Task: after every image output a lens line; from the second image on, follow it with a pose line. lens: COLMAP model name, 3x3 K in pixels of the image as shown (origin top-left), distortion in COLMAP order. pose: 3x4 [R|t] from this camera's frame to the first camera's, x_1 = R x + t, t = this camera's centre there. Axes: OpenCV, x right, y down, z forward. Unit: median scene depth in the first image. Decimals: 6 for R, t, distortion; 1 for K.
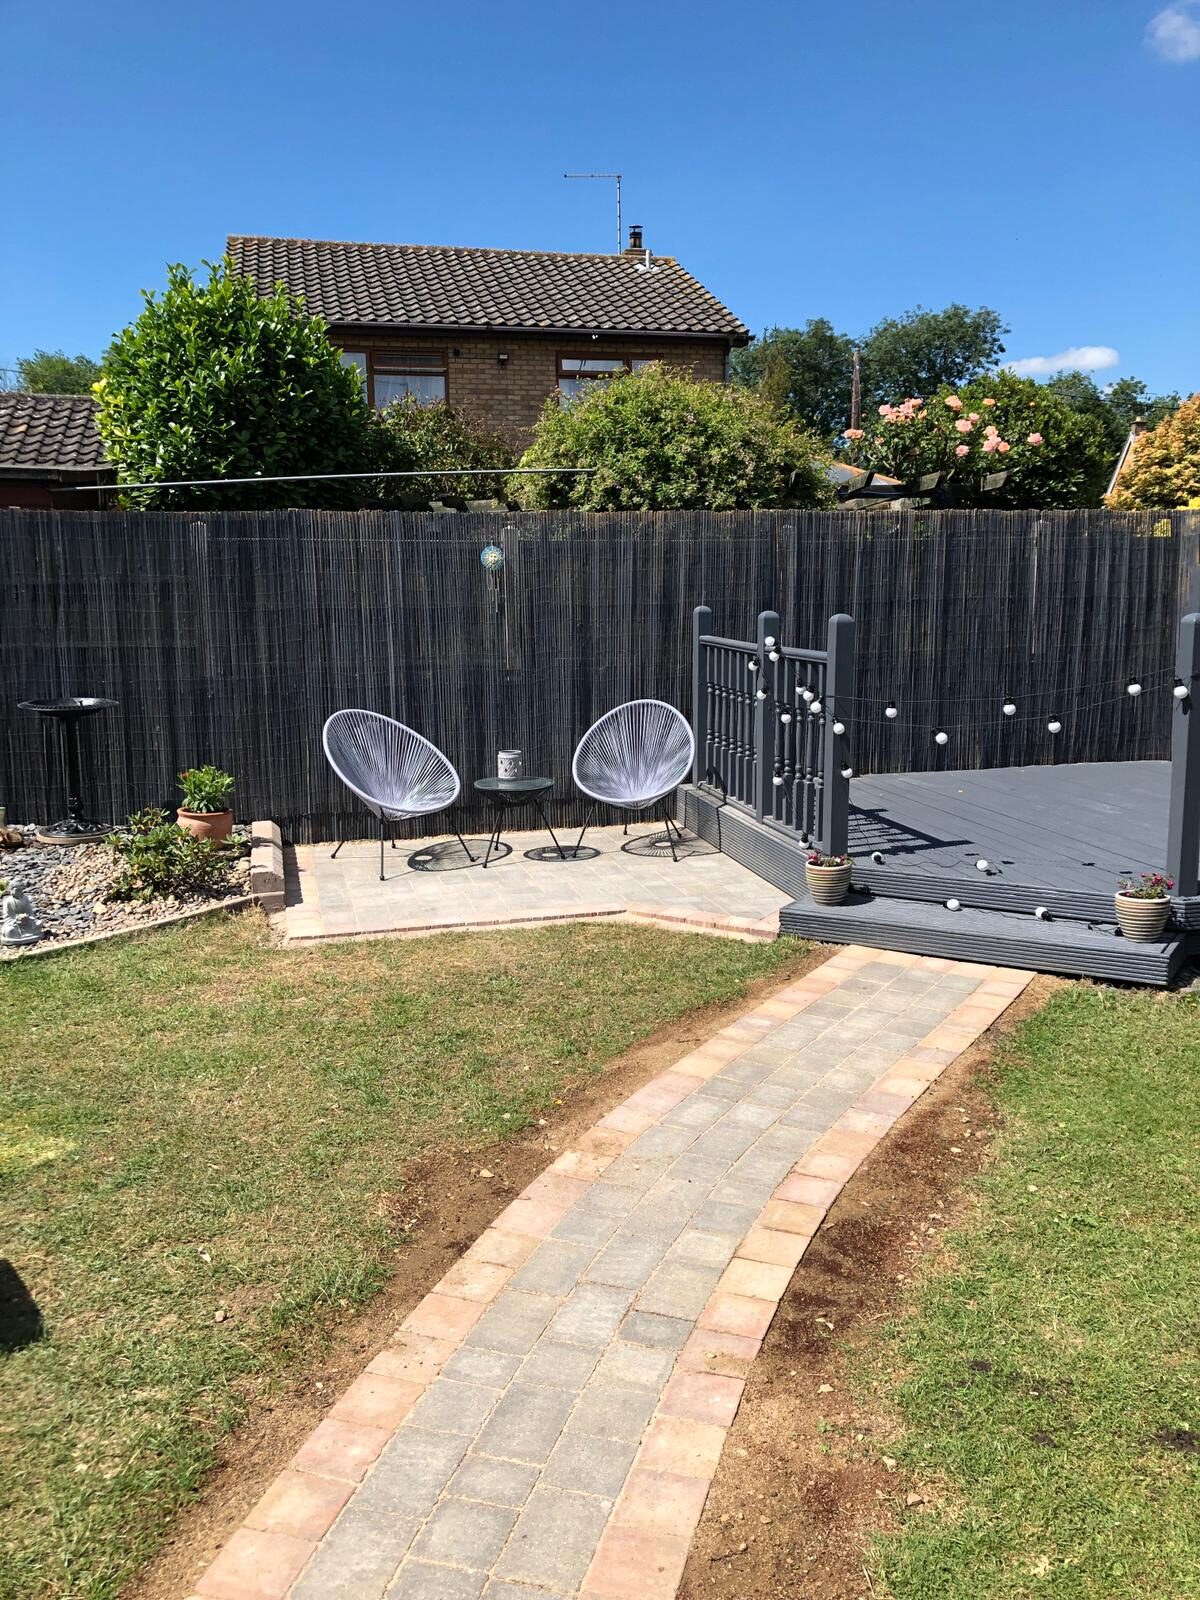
lens RADIAL K [[1318.5, 0, 636.3], [0, 1318.5, 787.3], [0, 0, 1]] dist [0.148580, -0.434329]
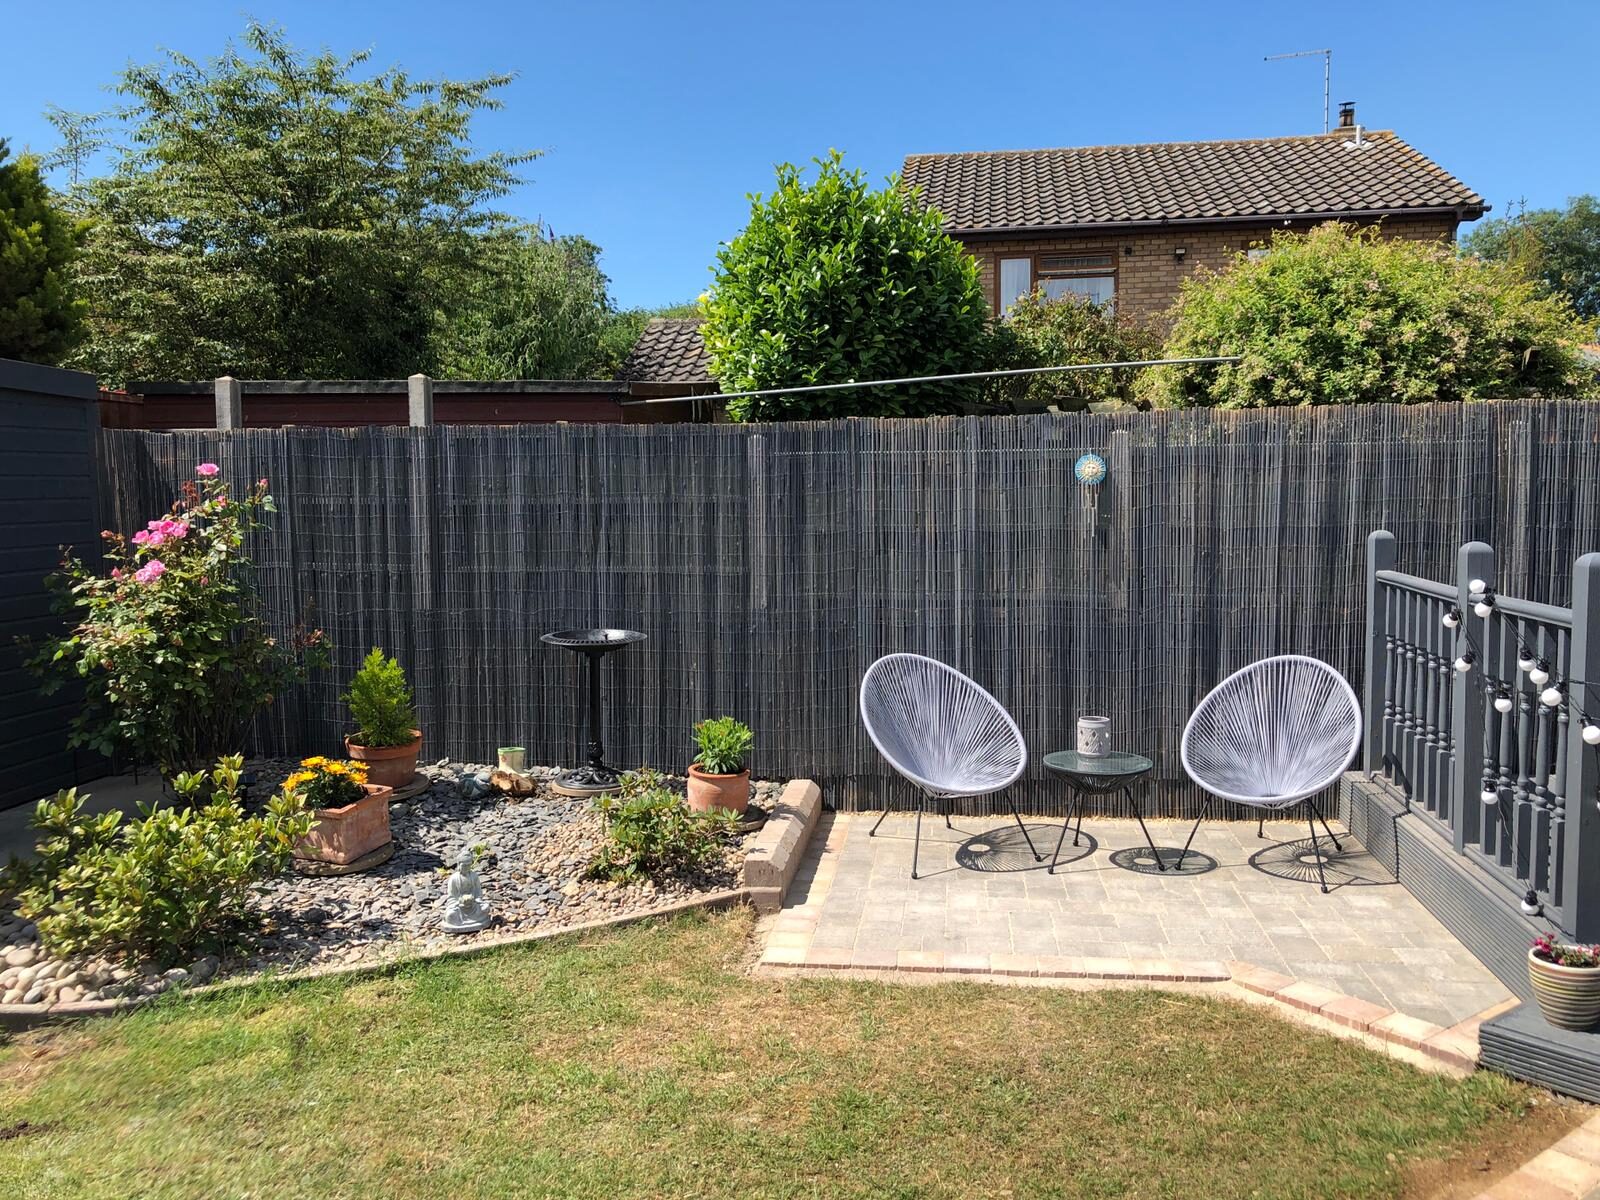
lens RADIAL K [[1309.1, 0, 807.0], [0, 1309.1, 570.6], [0, 0, 1]] dist [0.048321, -0.054317]
pose [[0.923077, 0.021222, -0.384028, 0.037161], [-0.056619, 0.995096, -0.081101, -0.037805], [0.380424, 0.096606, 0.919753, 0.209516]]
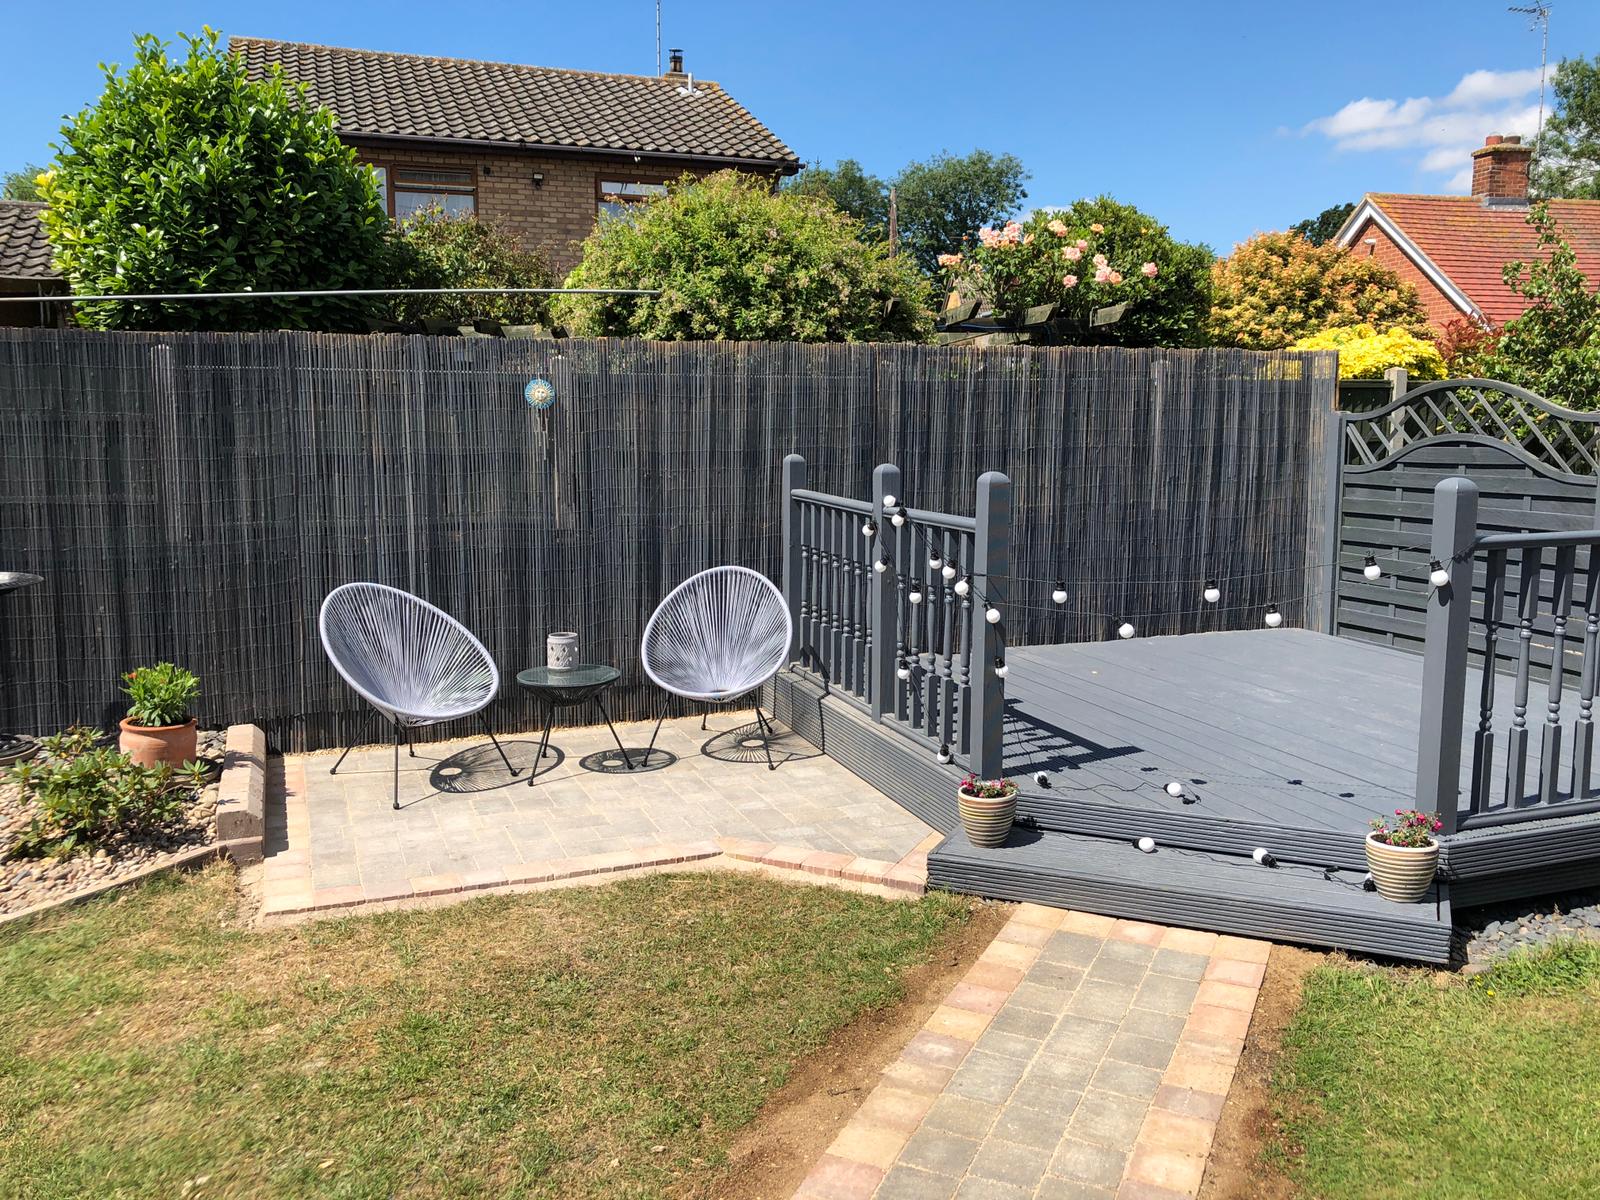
lens RADIAL K [[1309.1, 0, 807.0], [0, 1309.1, 570.6], [0, 0, 1]] dist [0.048321, -0.054317]
pose [[0.994073, -0.002481, 0.108682, -0.032086], [0.006307, 0.999372, -0.034869, -0.034093], [-0.108527, 0.035348, 0.993465, 0.178002]]
